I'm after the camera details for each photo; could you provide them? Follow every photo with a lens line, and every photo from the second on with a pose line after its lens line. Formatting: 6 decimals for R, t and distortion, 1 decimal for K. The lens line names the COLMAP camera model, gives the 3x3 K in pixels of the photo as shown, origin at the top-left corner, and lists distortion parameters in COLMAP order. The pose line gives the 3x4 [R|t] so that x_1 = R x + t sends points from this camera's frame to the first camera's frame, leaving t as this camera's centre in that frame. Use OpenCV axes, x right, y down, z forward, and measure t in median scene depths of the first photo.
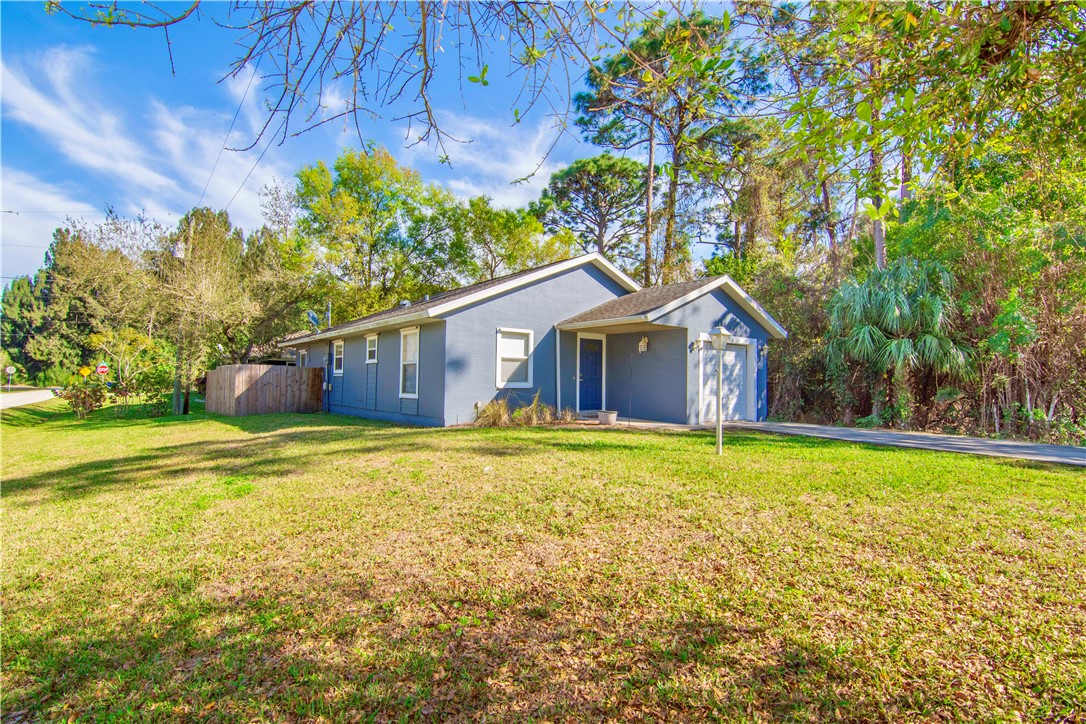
lens RADIAL K [[548.6, 0, 543.0], [0, 548.6, 362.0], [0, 0, 1]] dist [-0.001504, -0.014071]
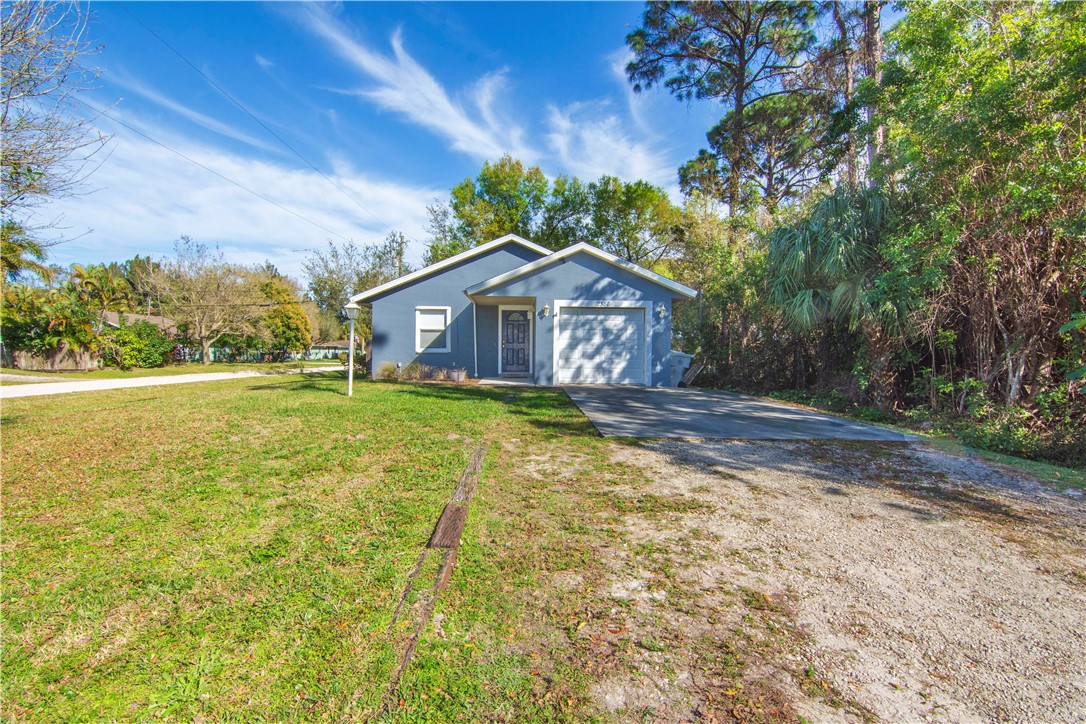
lens RADIAL K [[548.6, 0, 543.0], [0, 548.6, 362.0], [0, 0, 1]] dist [-0.001504, -0.014071]
pose [[0.803818, 0.002121, -0.594872, 0.852570], [0.026989, 0.998834, 0.040030, 0.022360], [0.594263, -0.048232, 0.802823, 0.118324]]
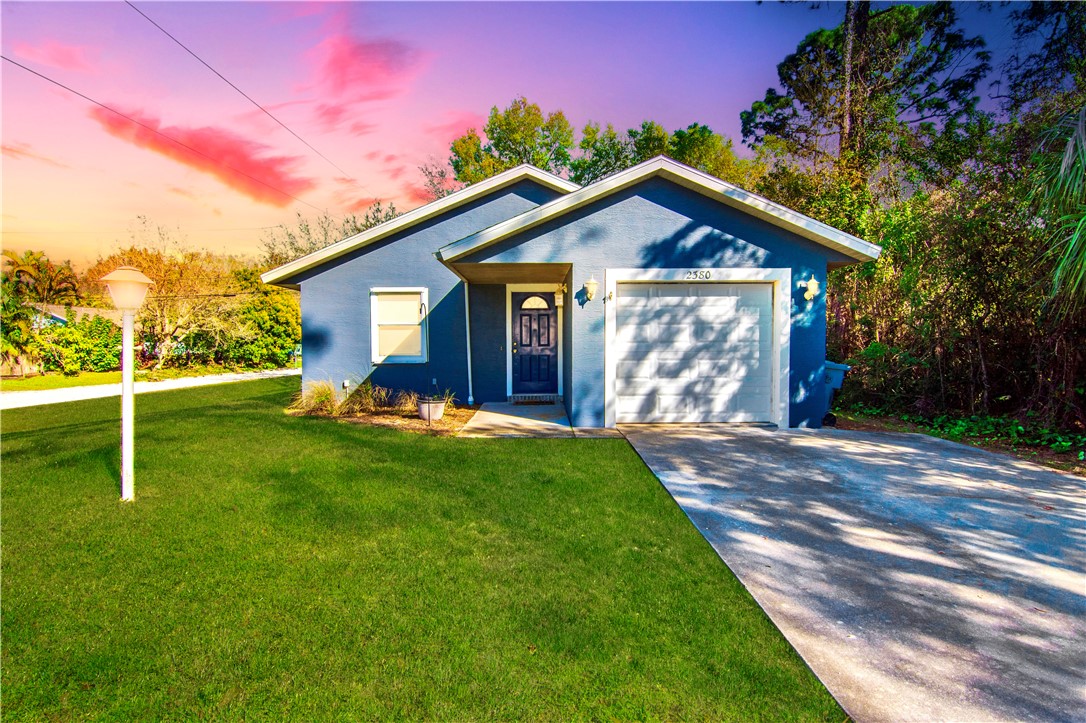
lens RADIAL K [[548.6, 0, 543.0], [0, 548.6, 361.5], [0, 0, 1]] dist [-0.001504, -0.014071]
pose [[0.782235, 0.004762, -0.622966, 0.558005], [0.039291, 0.997603, 0.056961, 0.007047], [0.621743, -0.069034, 0.780173, 0.479011]]
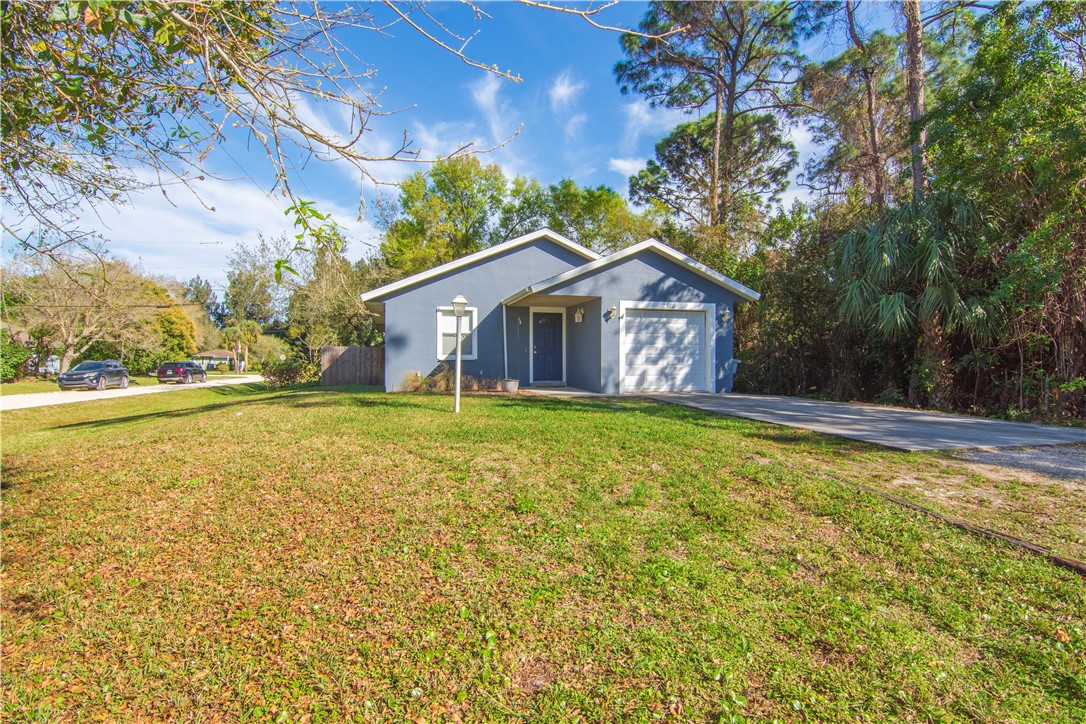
lens RADIAL K [[548.6, 0, 543.0], [0, 548.6, 362.0], [0, 0, 1]] dist [-0.001504, -0.014071]
pose [[0.917228, -0.015037, -0.398080, 0.516672], [0.028851, 0.999171, 0.028735, 0.022797], [0.397317, -0.037842, 0.916901, 0.041791]]
